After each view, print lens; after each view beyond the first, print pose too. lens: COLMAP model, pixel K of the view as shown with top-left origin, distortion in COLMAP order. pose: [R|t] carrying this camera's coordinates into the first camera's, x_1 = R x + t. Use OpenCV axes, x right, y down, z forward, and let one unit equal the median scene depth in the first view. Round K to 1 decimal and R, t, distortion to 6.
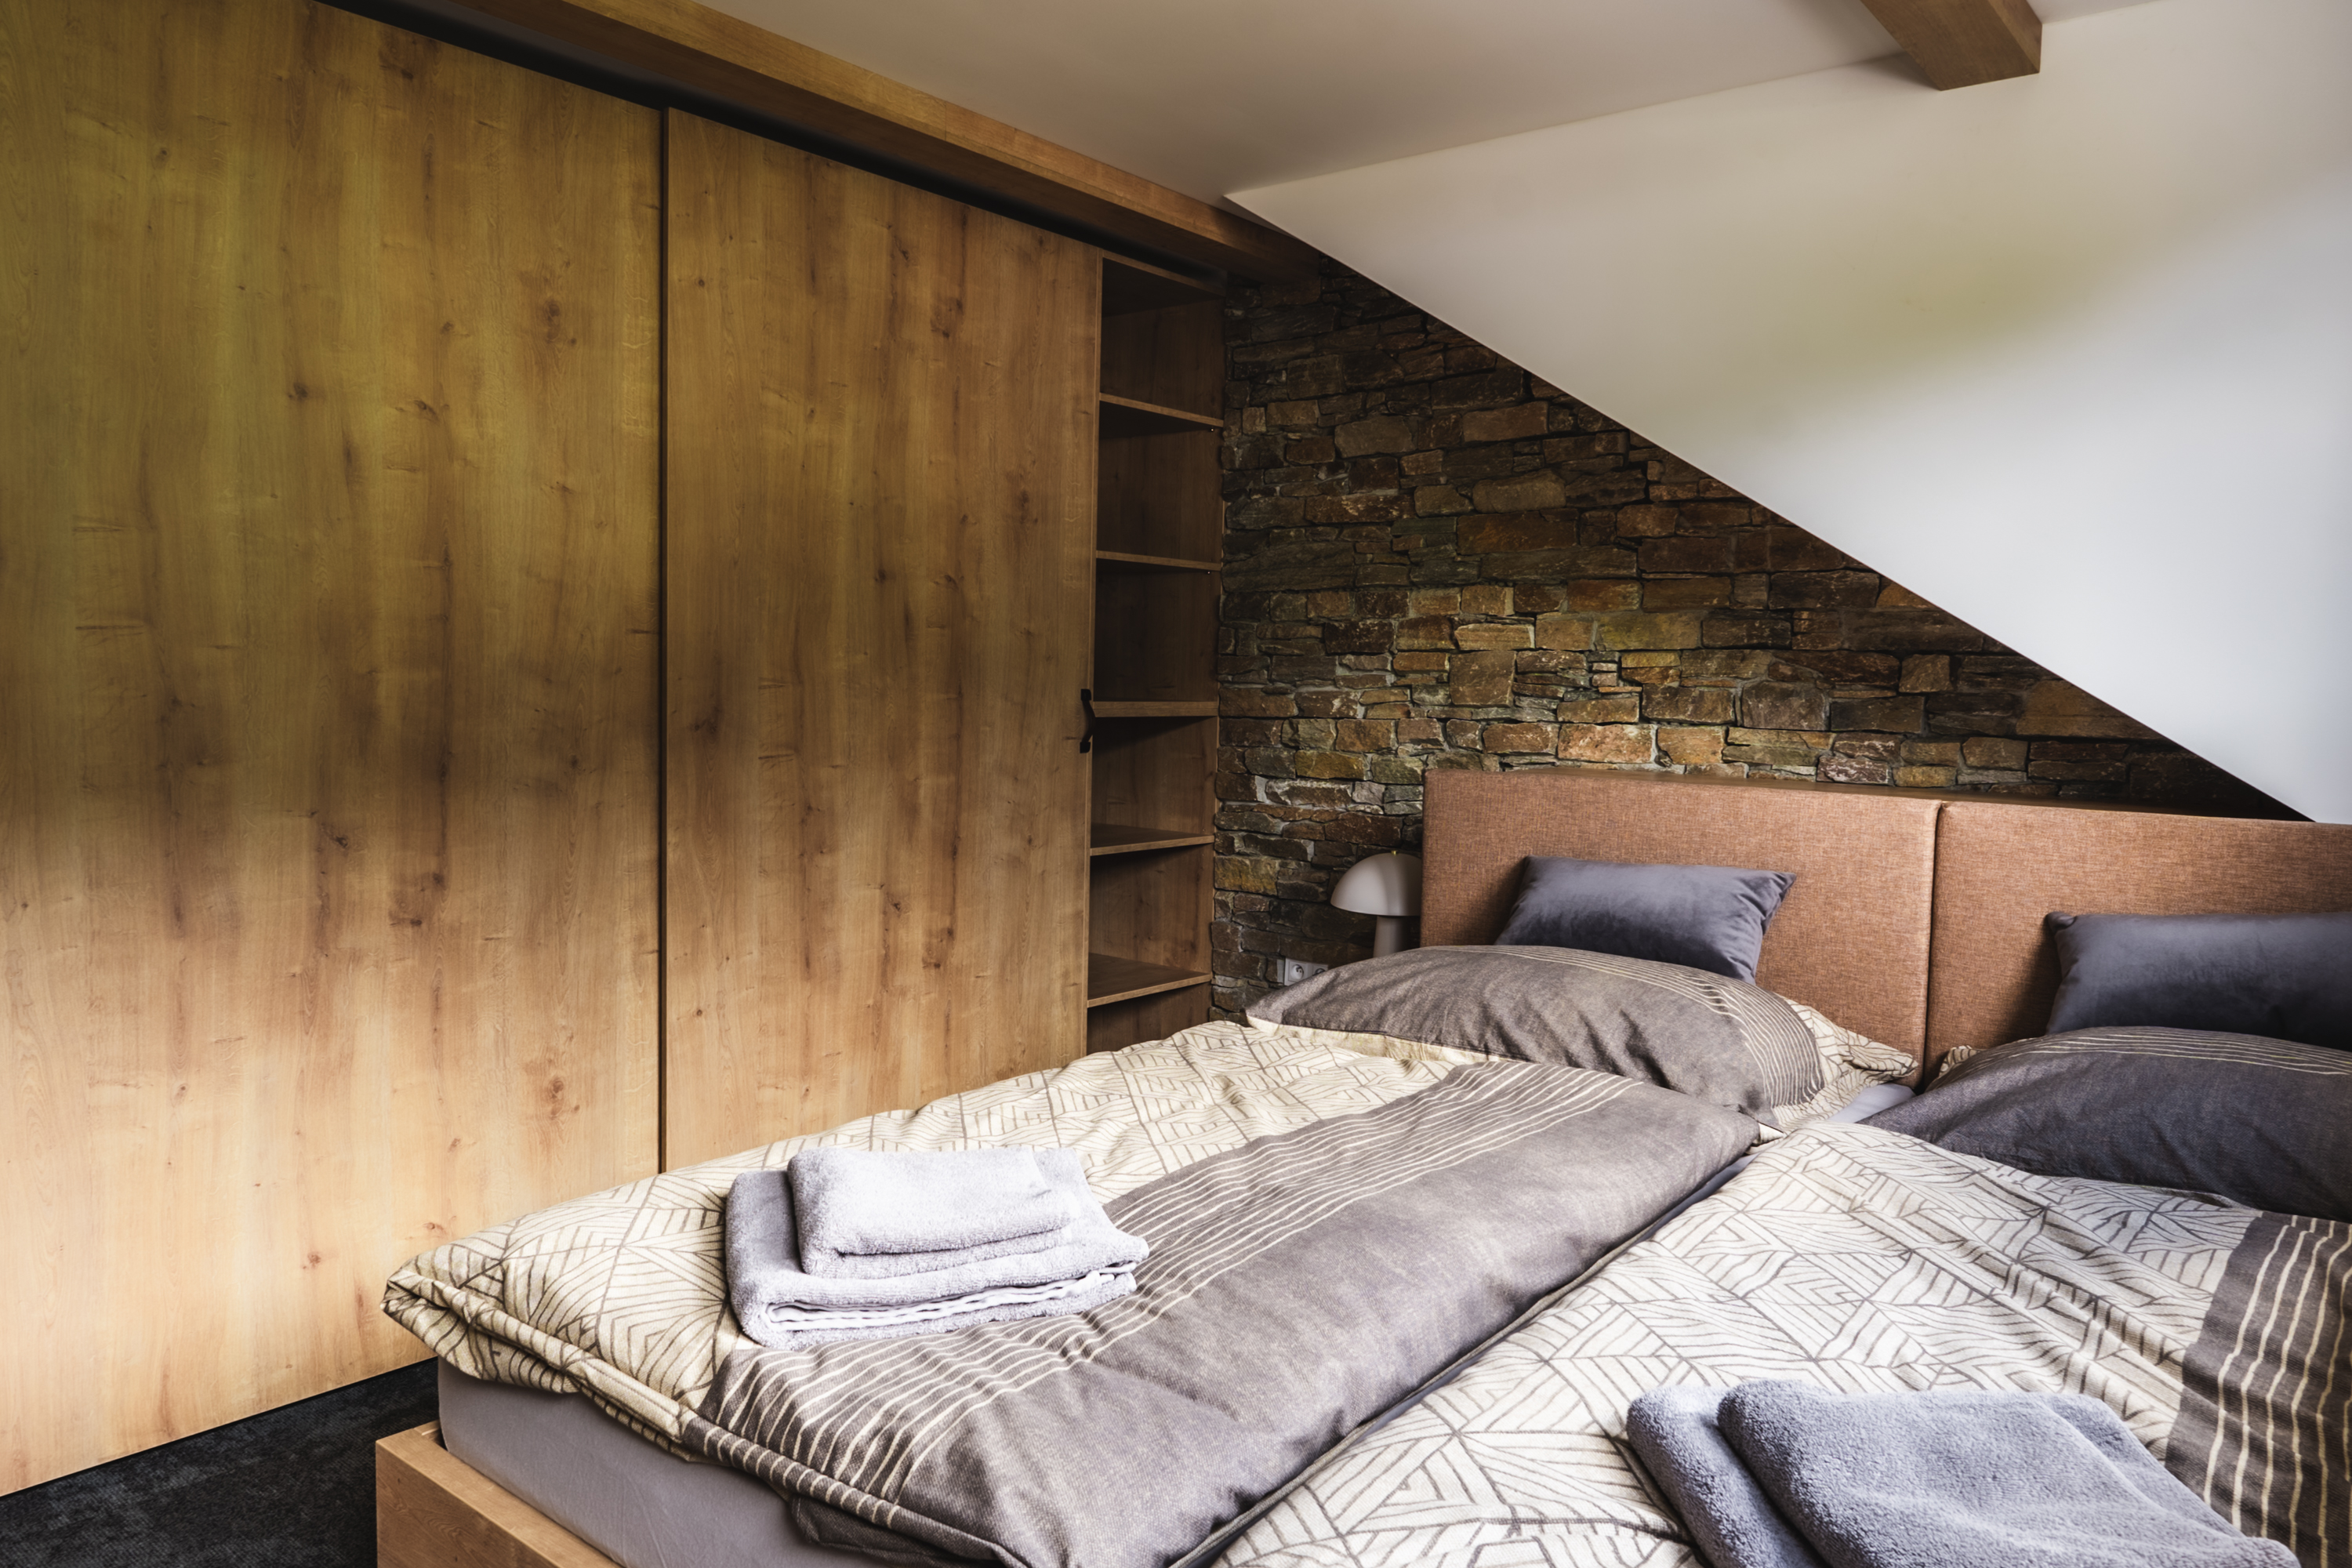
lens RADIAL K [[1581.8, 0, 1176.0], [0, 1581.8, 784.0], [0, 0, 1]] dist [-0.001695, -0.000451]
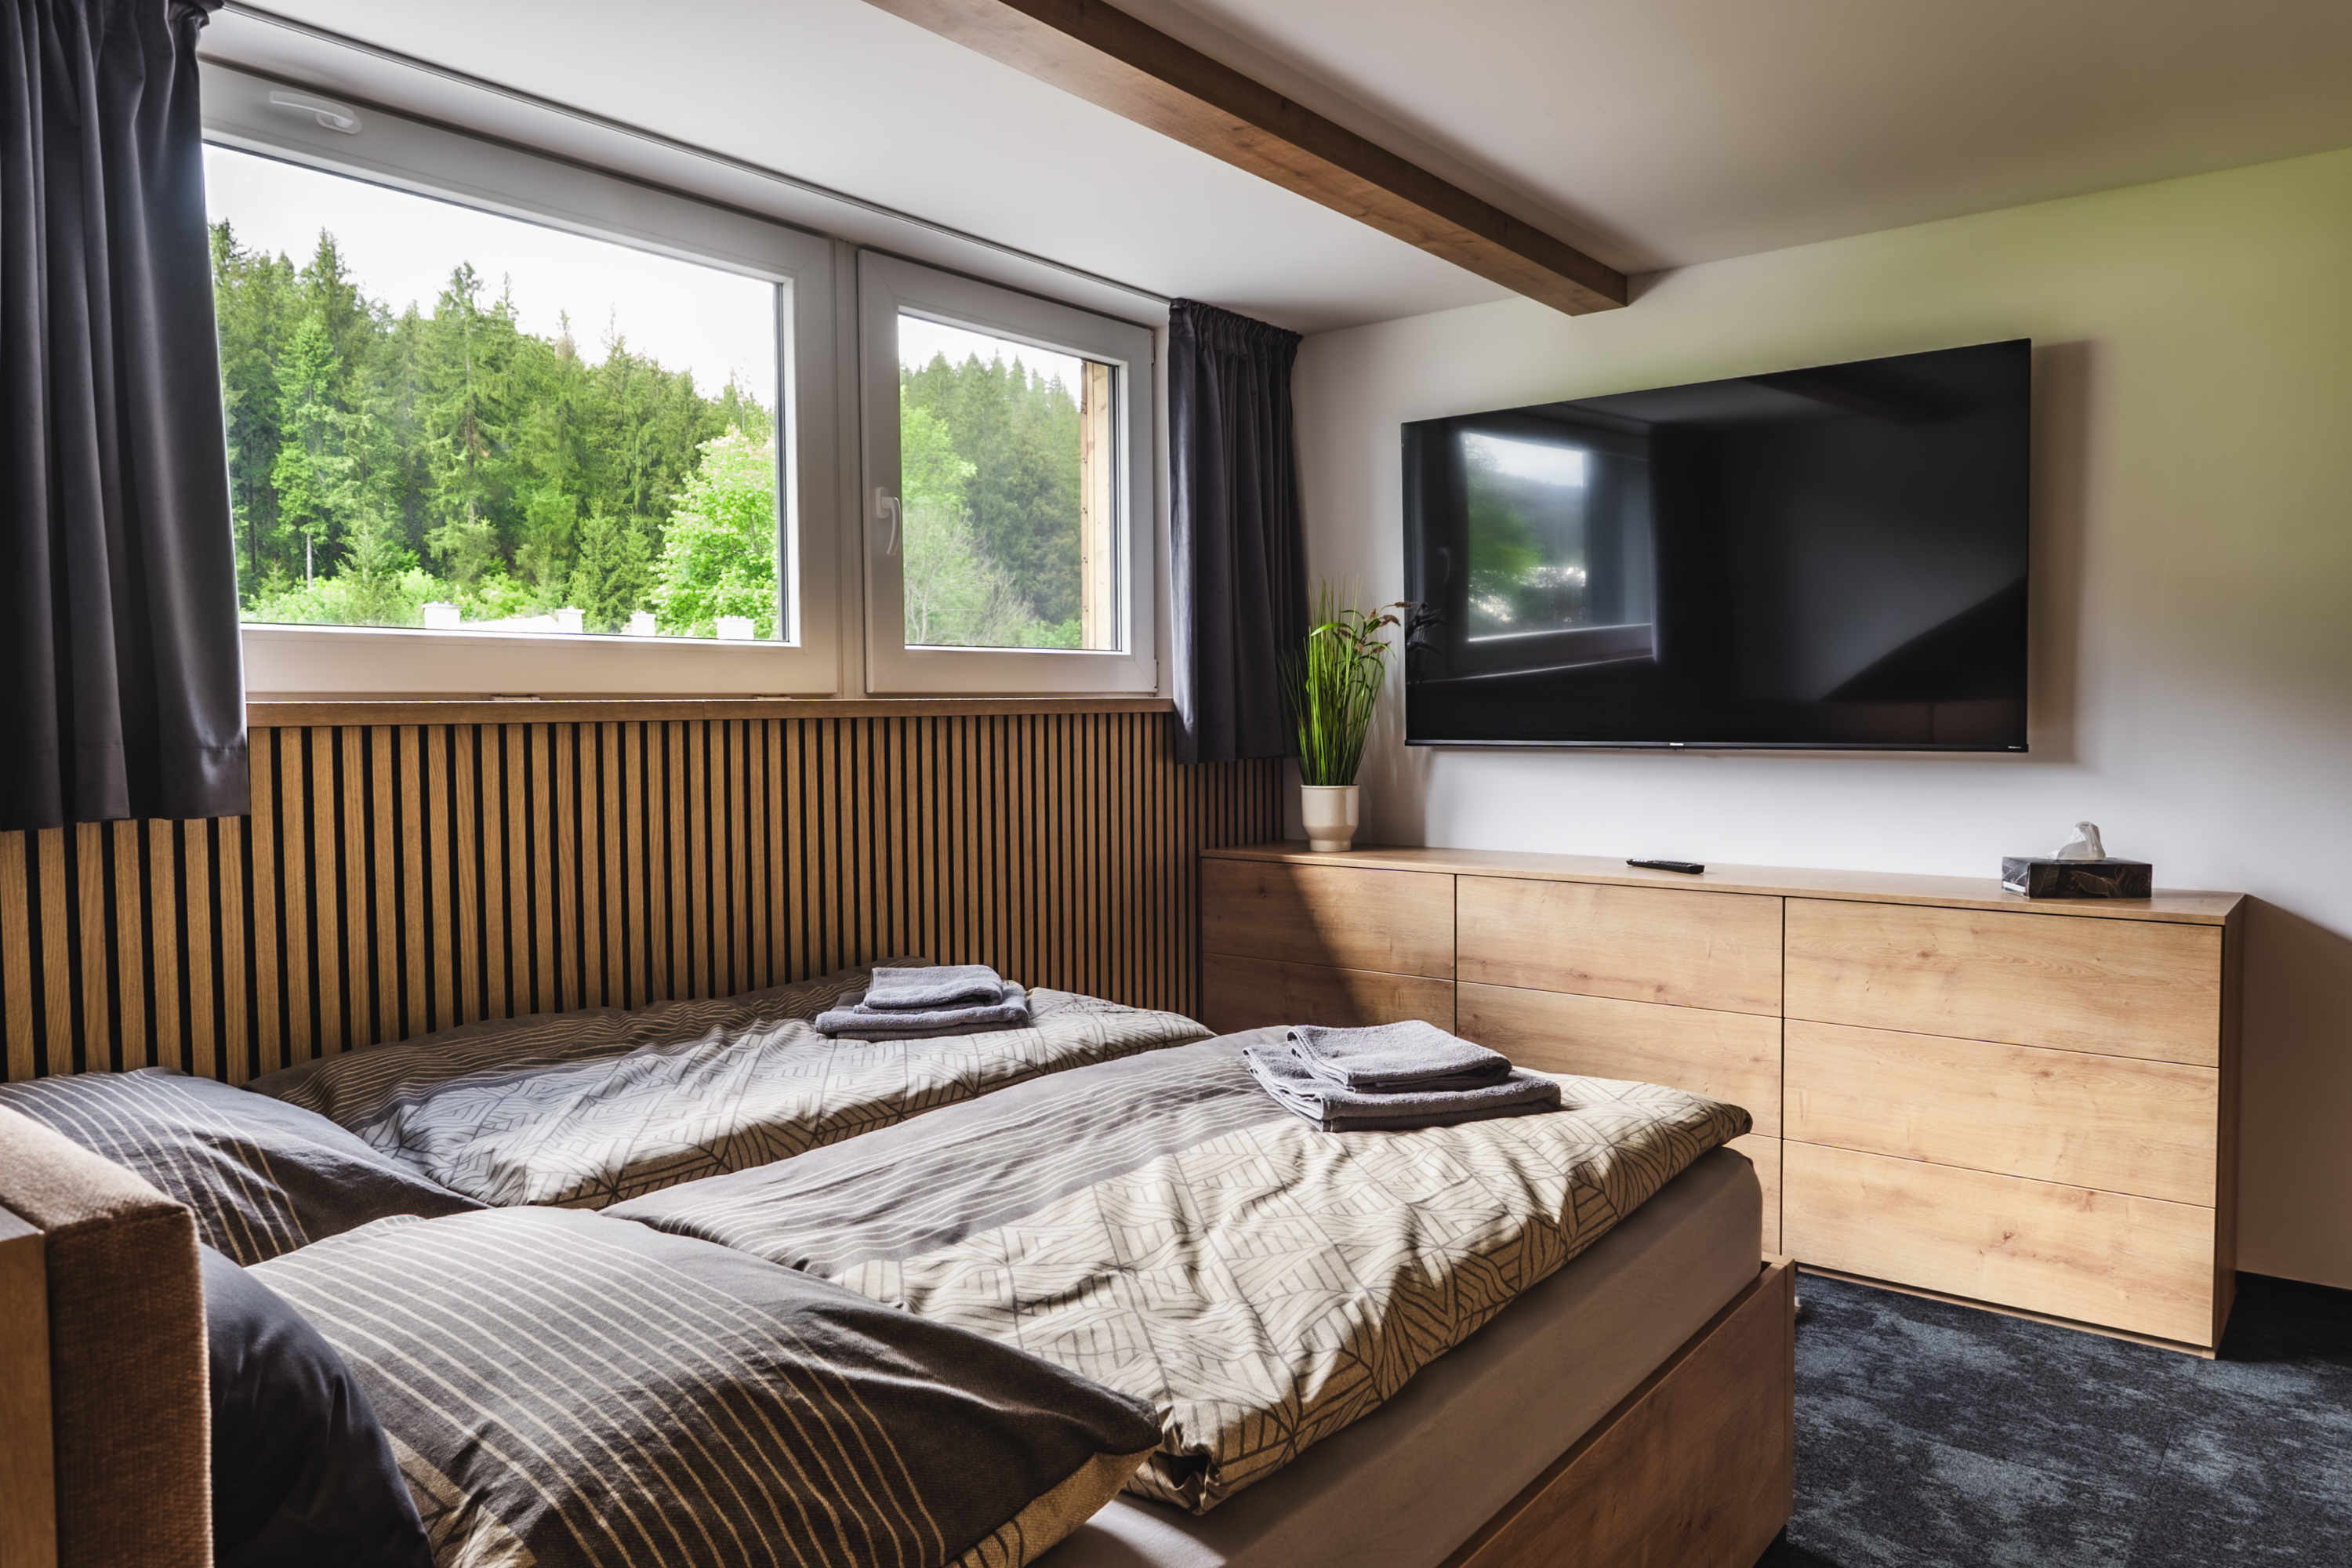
lens RADIAL K [[1581.8, 0, 1176.0], [0, 1581.8, 784.0], [0, 0, 1]] dist [-0.001695, -0.000451]
pose [[-0.999840, -0.014070, -0.011016, 0.030503], [-0.015307, 0.992450, 0.121692, -0.074264], [0.009220, 0.121841, -0.992507, 1.034417]]
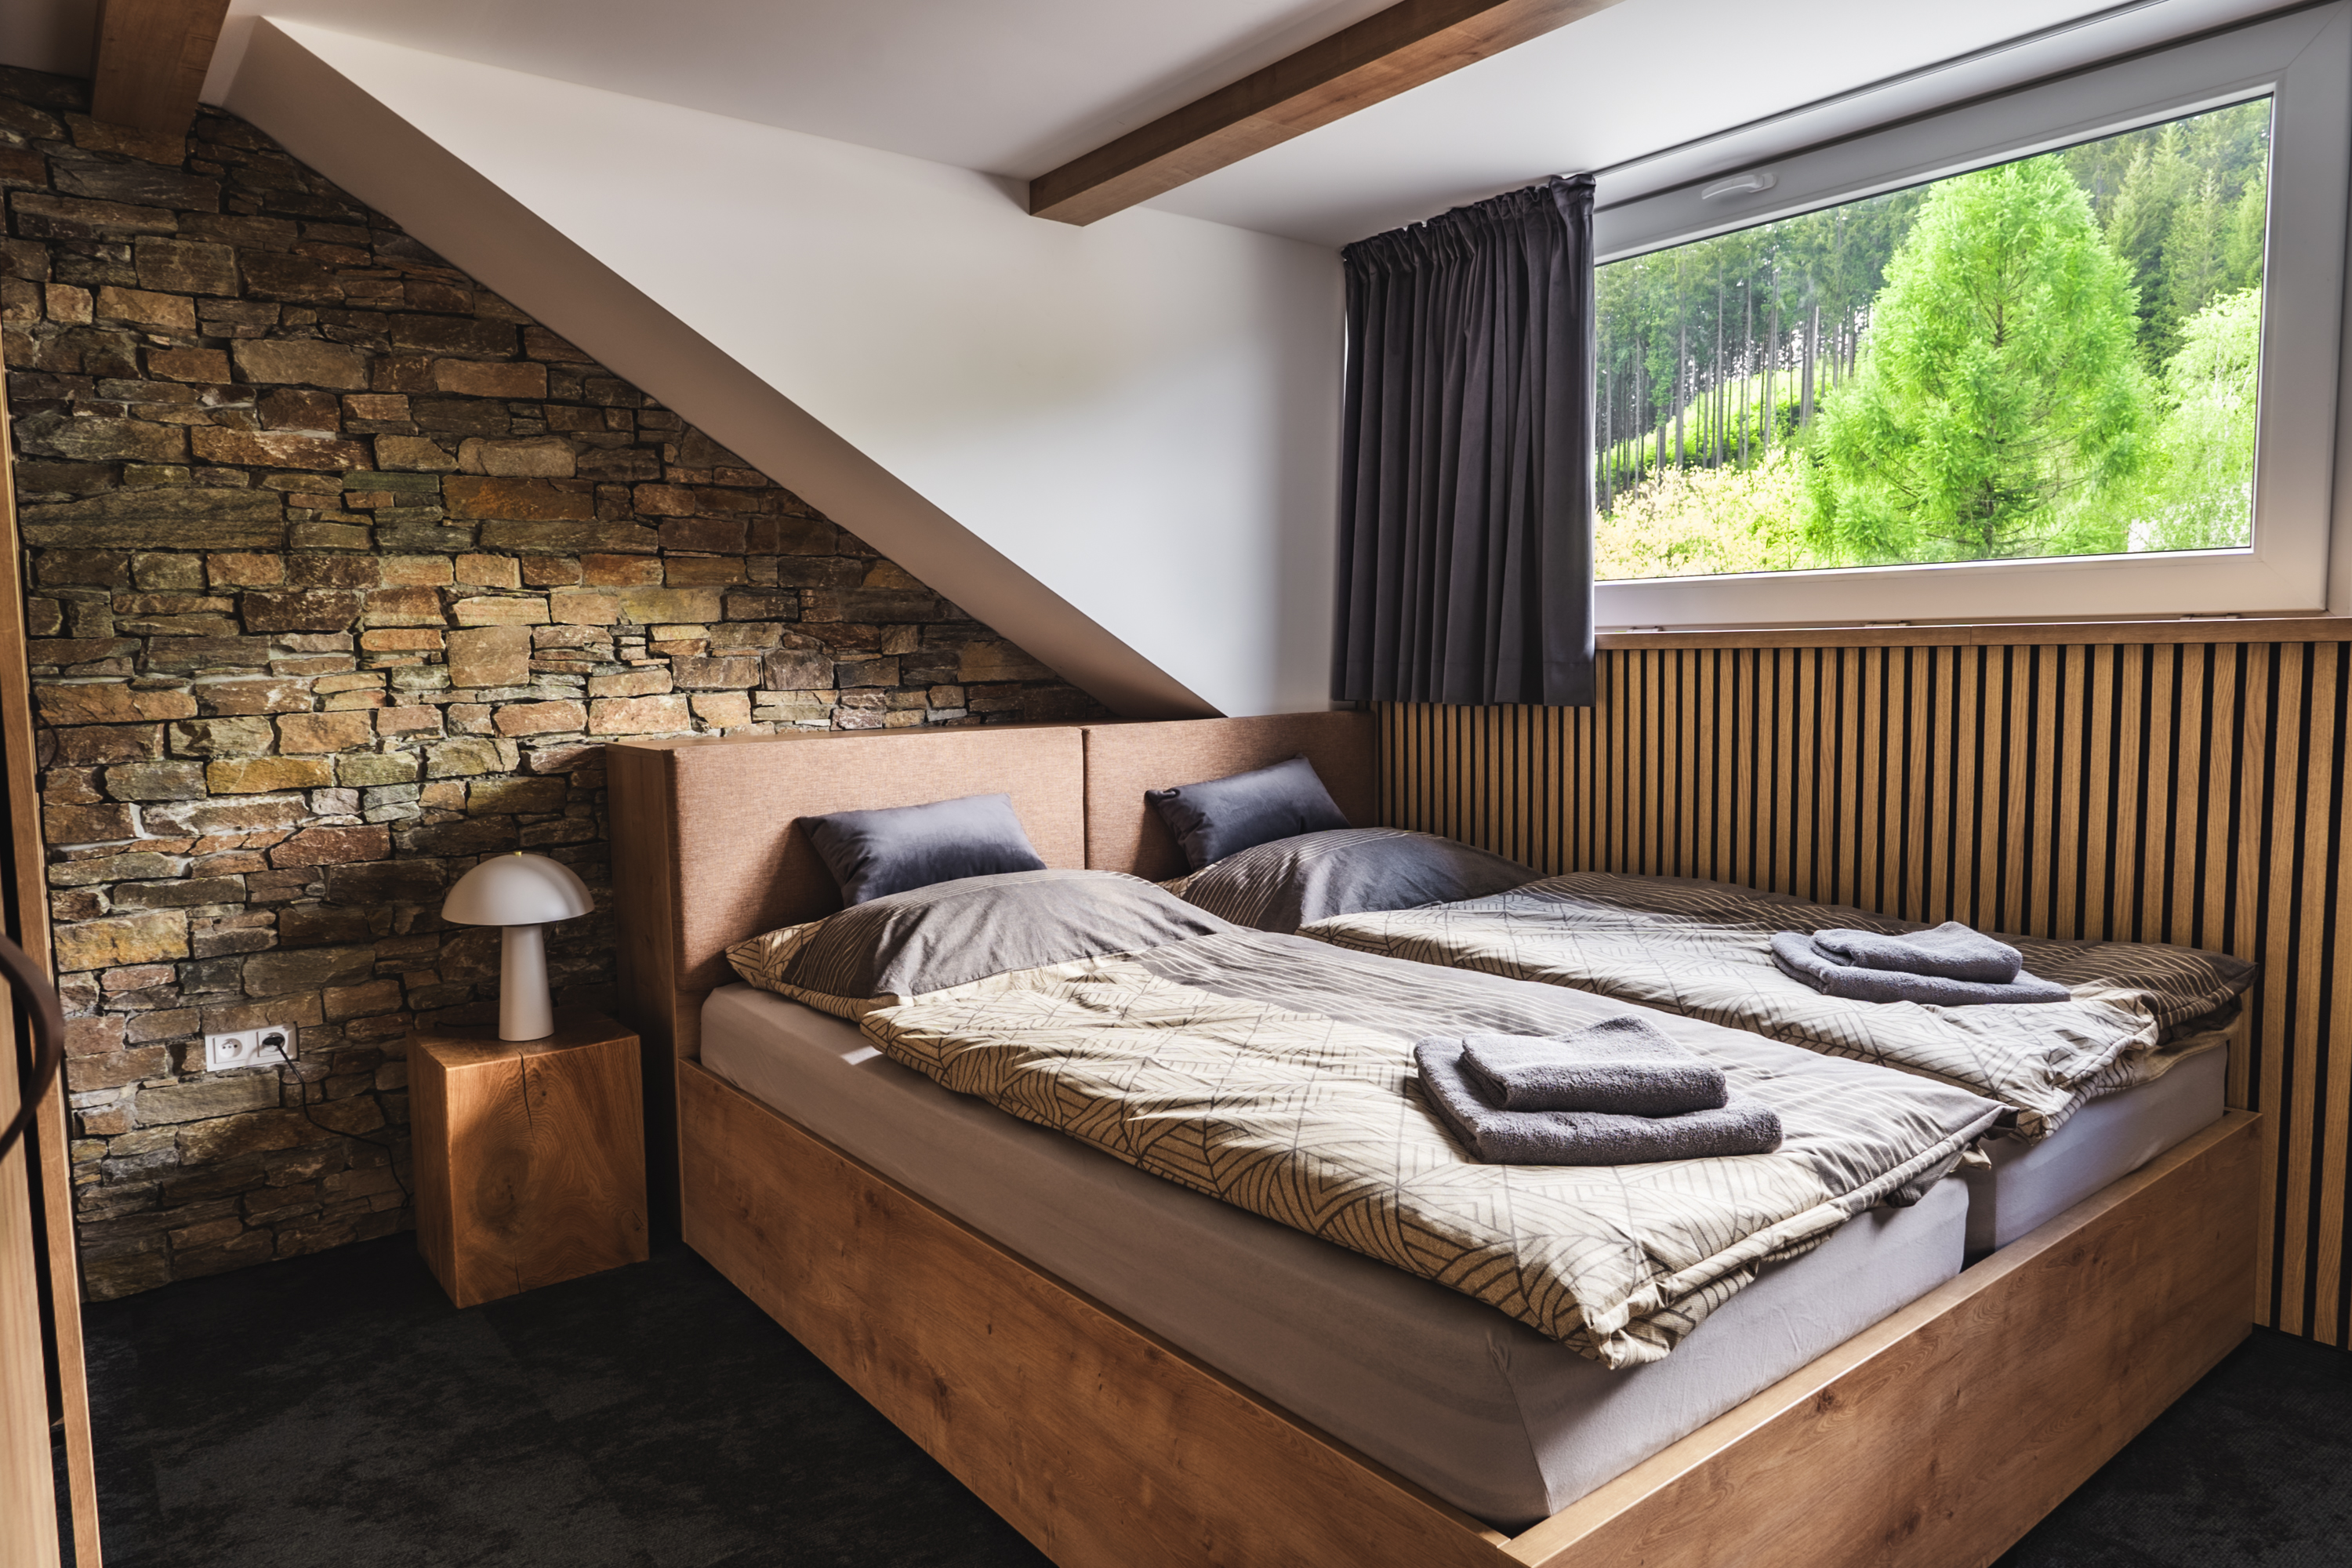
lens RADIAL K [[1466.5, 0, 1176.0], [0, 1466.5, 784.0], [0, 0, 1]] dist [-0.001319, -0.002239]
pose [[0.230871, -0.115090, 0.966154, -0.555735], [0.088813, 0.991327, 0.096865, -0.041641], [-0.968922, 0.063444, 0.239091, 0.427310]]
